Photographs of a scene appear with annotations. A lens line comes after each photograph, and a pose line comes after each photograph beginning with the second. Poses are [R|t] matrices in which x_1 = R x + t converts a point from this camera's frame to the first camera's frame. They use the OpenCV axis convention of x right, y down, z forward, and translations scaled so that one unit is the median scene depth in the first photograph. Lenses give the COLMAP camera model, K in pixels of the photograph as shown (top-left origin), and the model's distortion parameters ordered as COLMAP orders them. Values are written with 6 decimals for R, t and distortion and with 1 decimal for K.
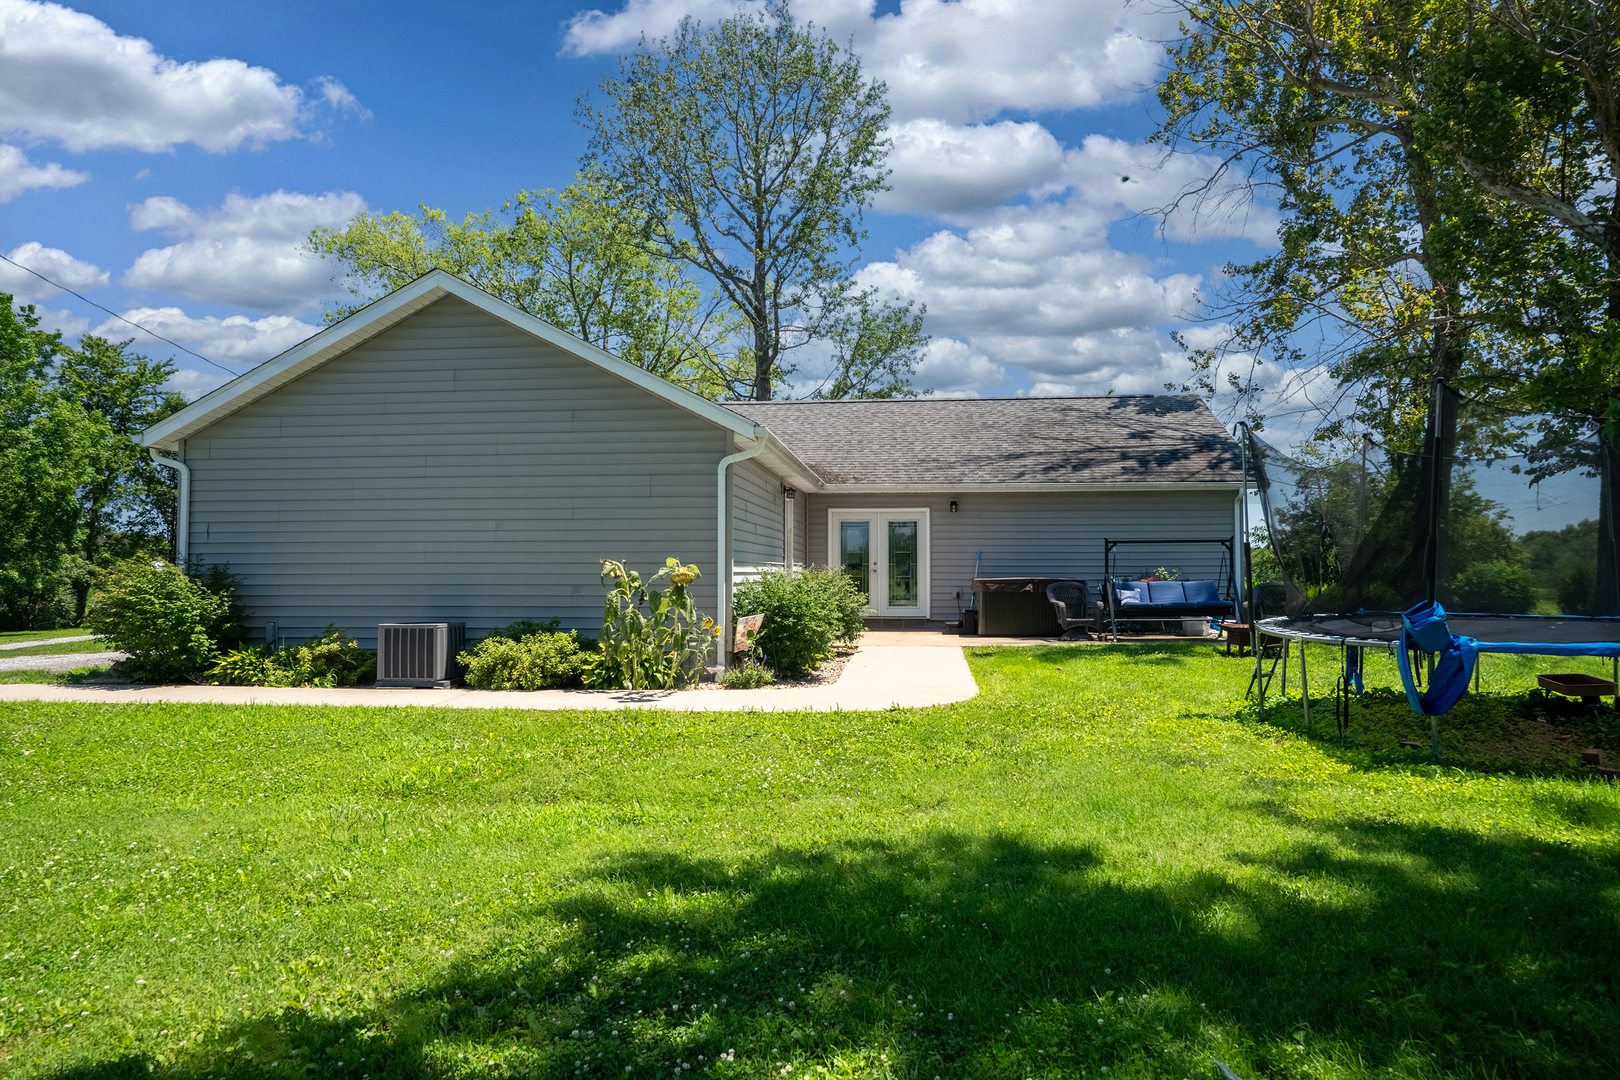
lens RADIAL K [[1070.9, 0, 810.0], [0, 1070.9, 540.0], [0, 0, 1]] dist [0.002756, 0.001630]
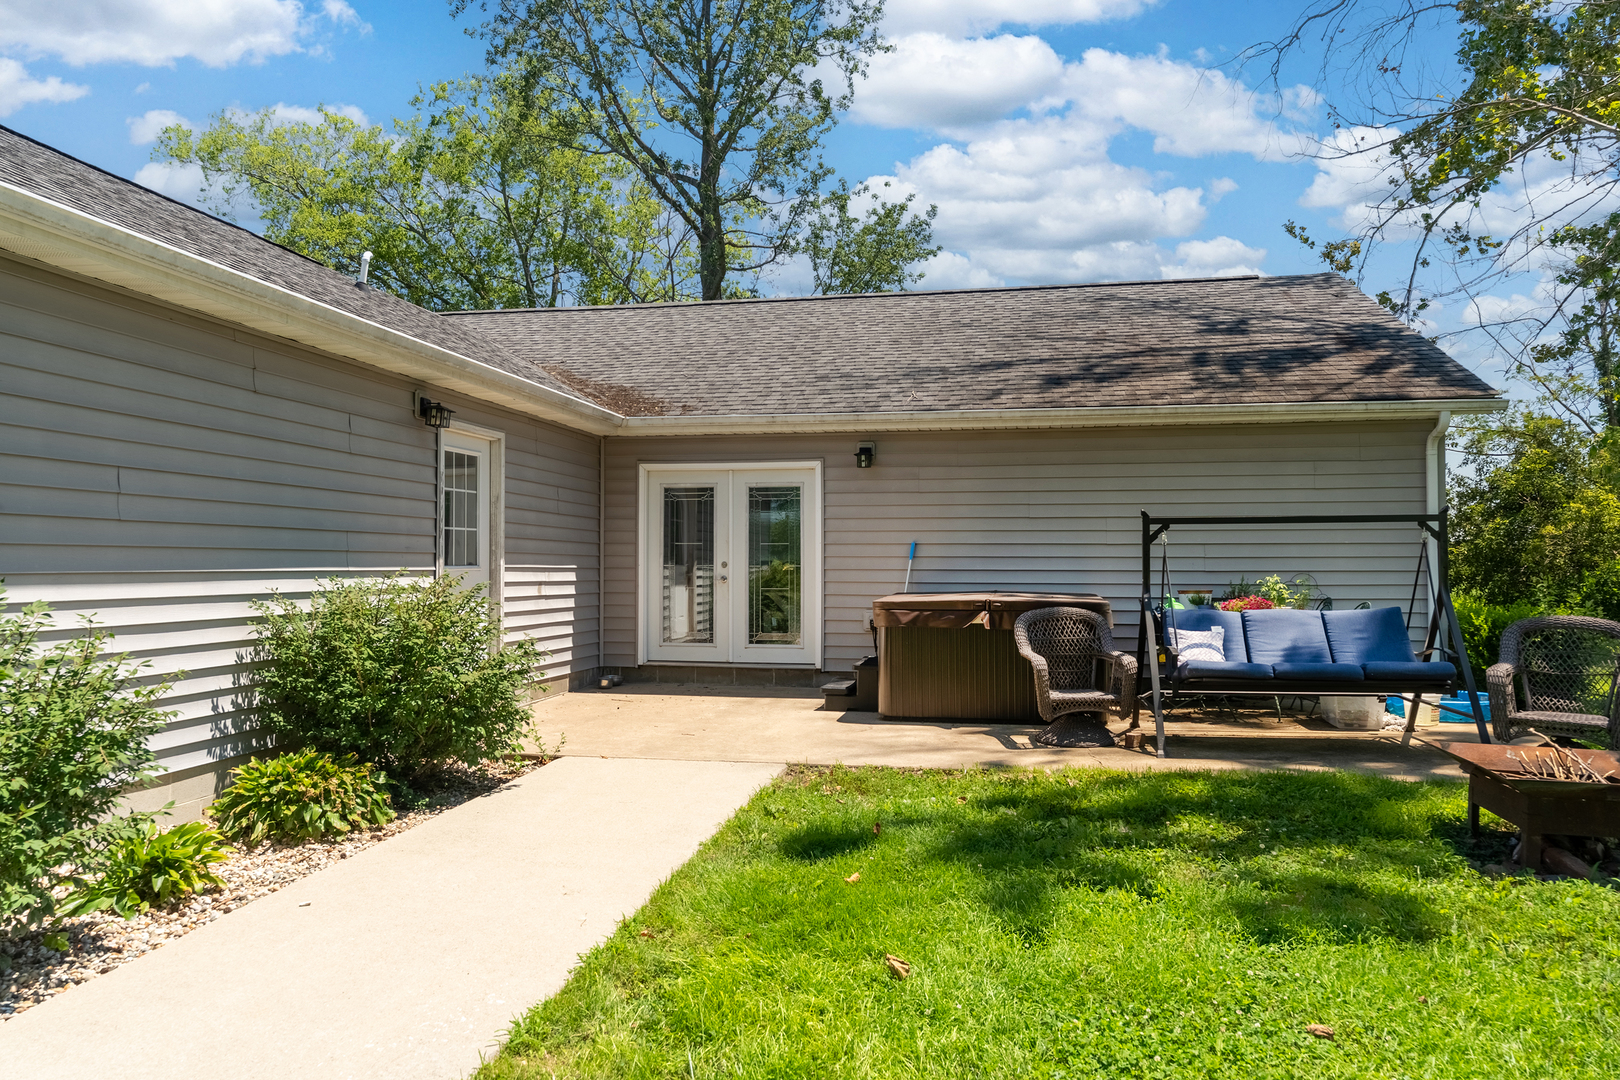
lens RADIAL K [[1070.9, 0, 810.0], [0, 1070.9, 540.0], [0, 0, 1]] dist [0.002756, 0.001630]
pose [[0.996311, 0.000294, -0.085816, 0.149870], [0.000292, 0.999977, 0.006819, 0.005802], [0.085816, -0.006818, 0.996288, 0.464813]]
